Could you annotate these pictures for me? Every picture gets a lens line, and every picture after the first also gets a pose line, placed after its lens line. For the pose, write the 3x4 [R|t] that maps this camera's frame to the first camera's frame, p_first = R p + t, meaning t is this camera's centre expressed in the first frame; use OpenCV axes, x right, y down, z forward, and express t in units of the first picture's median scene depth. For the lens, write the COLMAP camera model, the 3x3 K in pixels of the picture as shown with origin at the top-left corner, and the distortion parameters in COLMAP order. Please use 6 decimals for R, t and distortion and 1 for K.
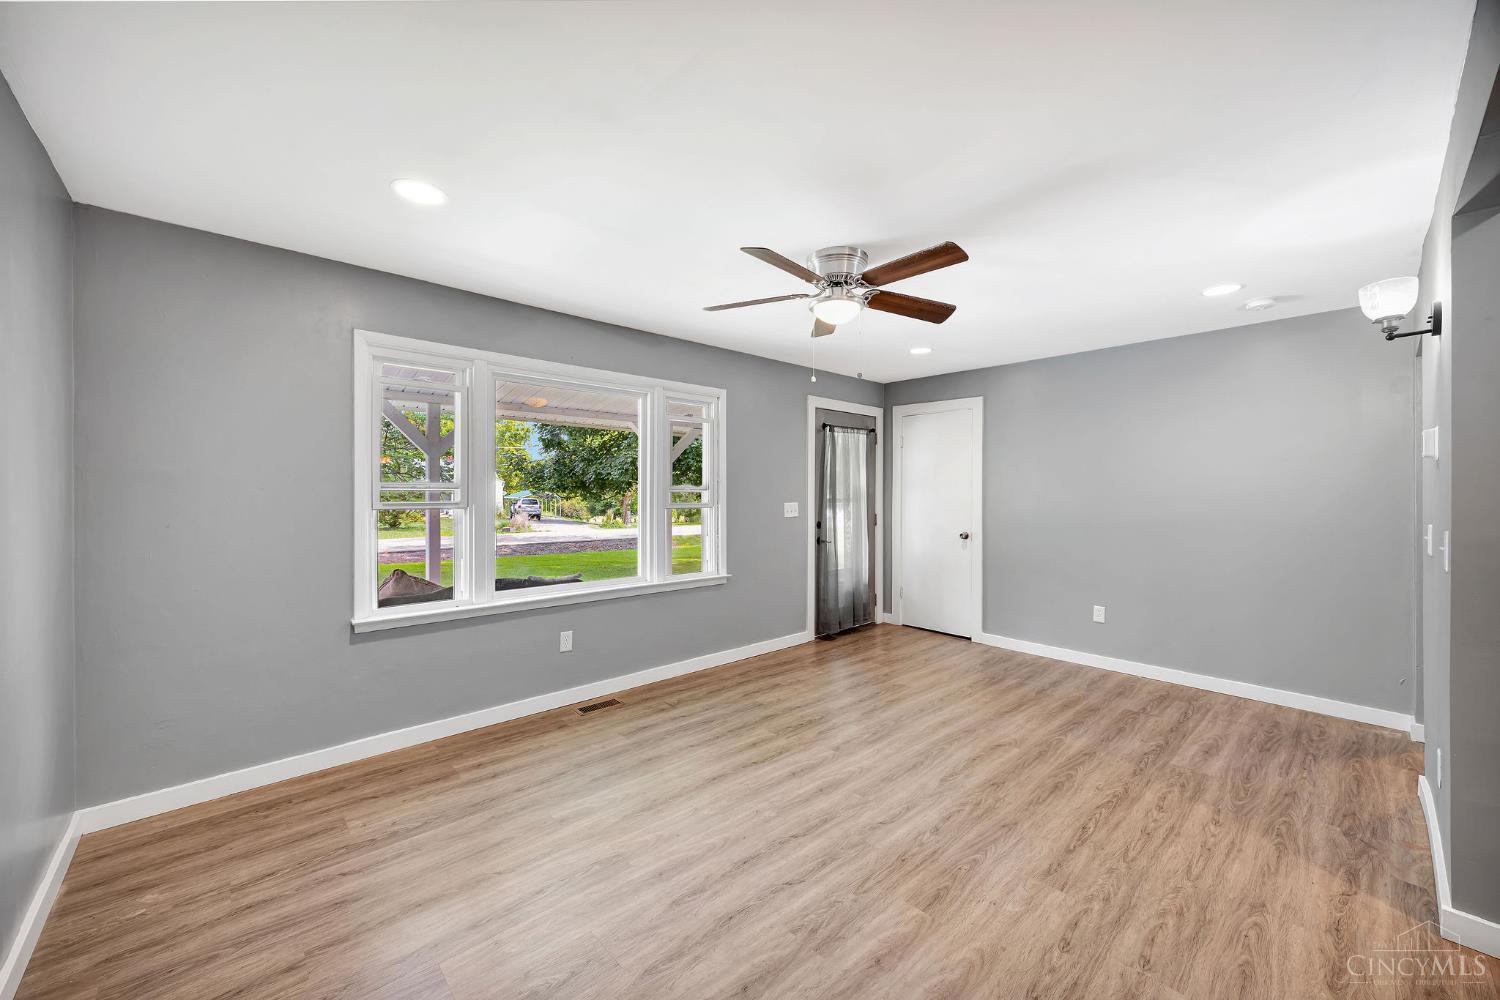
lens RADIAL K [[592.8, 0, 749.7], [0, 592.8, 499.9], [0, 0, 1]] dist [-0.001434, -0.000231]
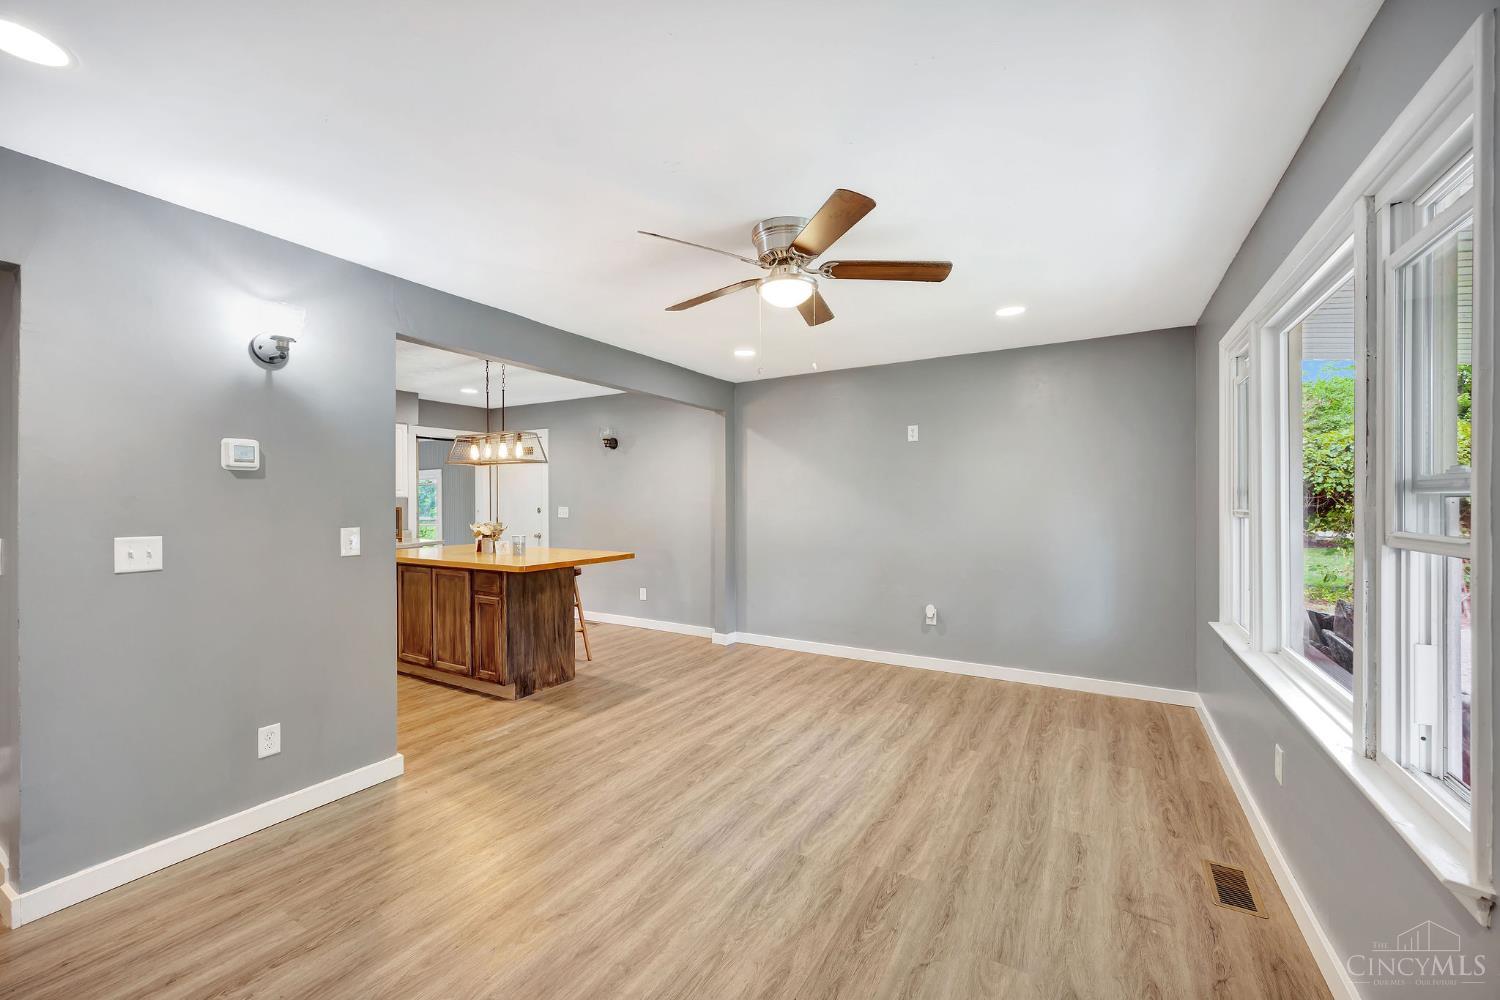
lens RADIAL K [[592.8, 0, 749.8], [0, 592.8, 498.6], [0, 0, 1]] dist [-0.001434, -0.000231]
pose [[-0.958537, 0.000865, -0.284967, 0.468251], [-0.000299, 0.999992, 0.004041, -0.030680], [0.284968, 0.003958, -0.958529, 1.896916]]
